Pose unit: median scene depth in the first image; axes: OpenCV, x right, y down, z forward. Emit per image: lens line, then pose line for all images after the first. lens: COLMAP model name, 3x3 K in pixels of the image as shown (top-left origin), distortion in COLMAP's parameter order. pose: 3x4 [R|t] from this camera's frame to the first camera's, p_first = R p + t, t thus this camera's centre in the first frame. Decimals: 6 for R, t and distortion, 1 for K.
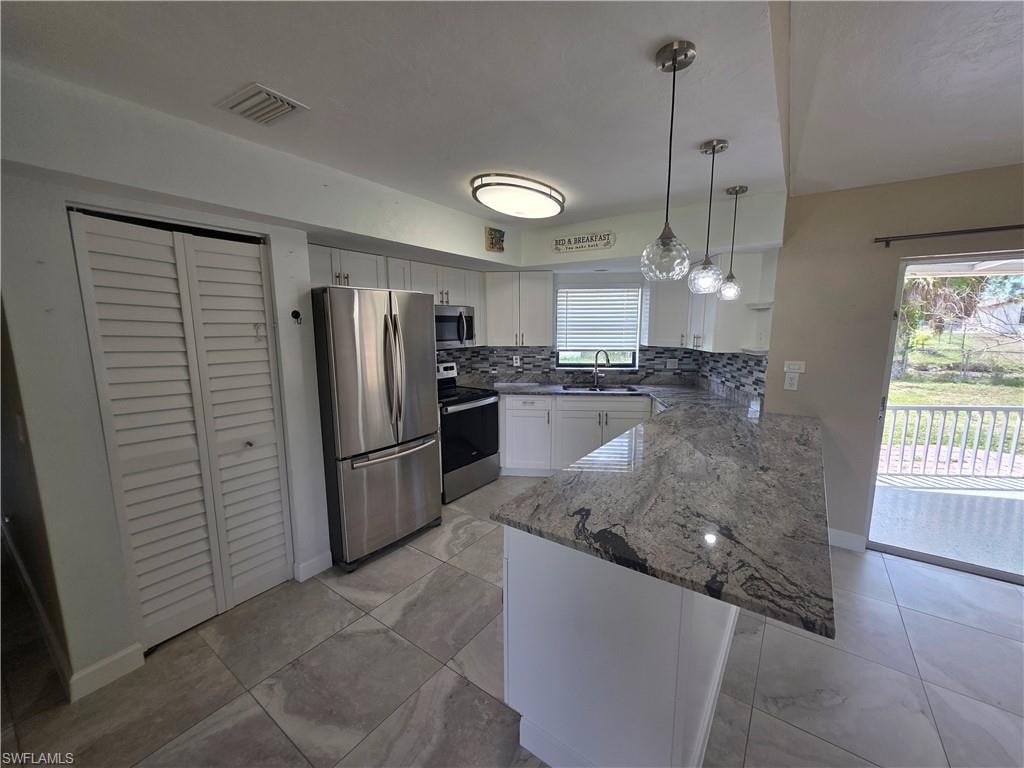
lens RADIAL K [[412.7, 0, 512.6], [0, 412.7, 383.6], [0, 0, 1]] dist [0.001478, 0.000001]
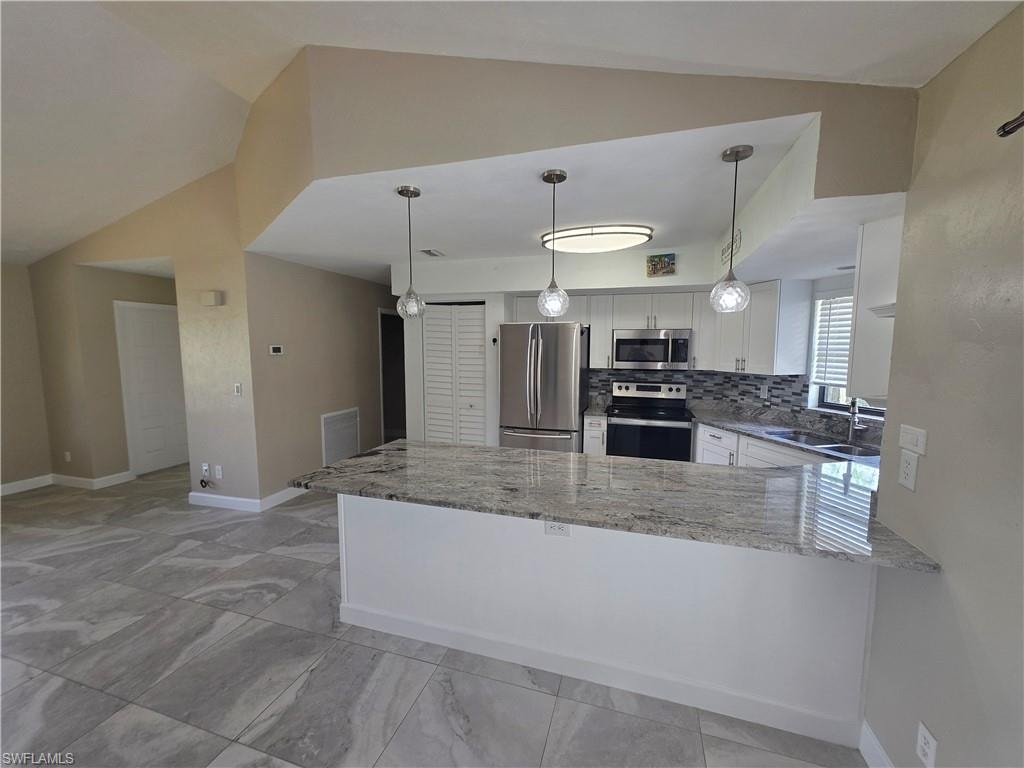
lens RADIAL K [[412.7, 0, 511.6], [0, 412.7, 382.6], [0, 0, 1]] dist [0.001478, 0.000001]
pose [[0.310420, 0.086739, -0.946634, 0.719579], [-0.141346, 0.988970, 0.044268, -0.044307], [0.940032, 0.120061, 0.319256, 0.305238]]
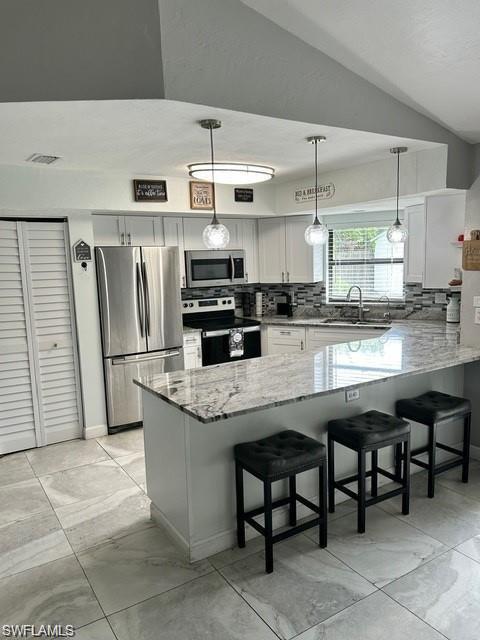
lens RADIAL K [[483.1, 0, 245.8], [0, 483.1, 321.5], [0, 0, 1]] dist [0.024133, -0.012427]
pose [[0.930791, 0.022899, -0.364833, 0.423128], [-0.024875, 0.999690, -0.000717, 0.019608], [0.364704, 0.009742, 0.931073, -0.283194]]
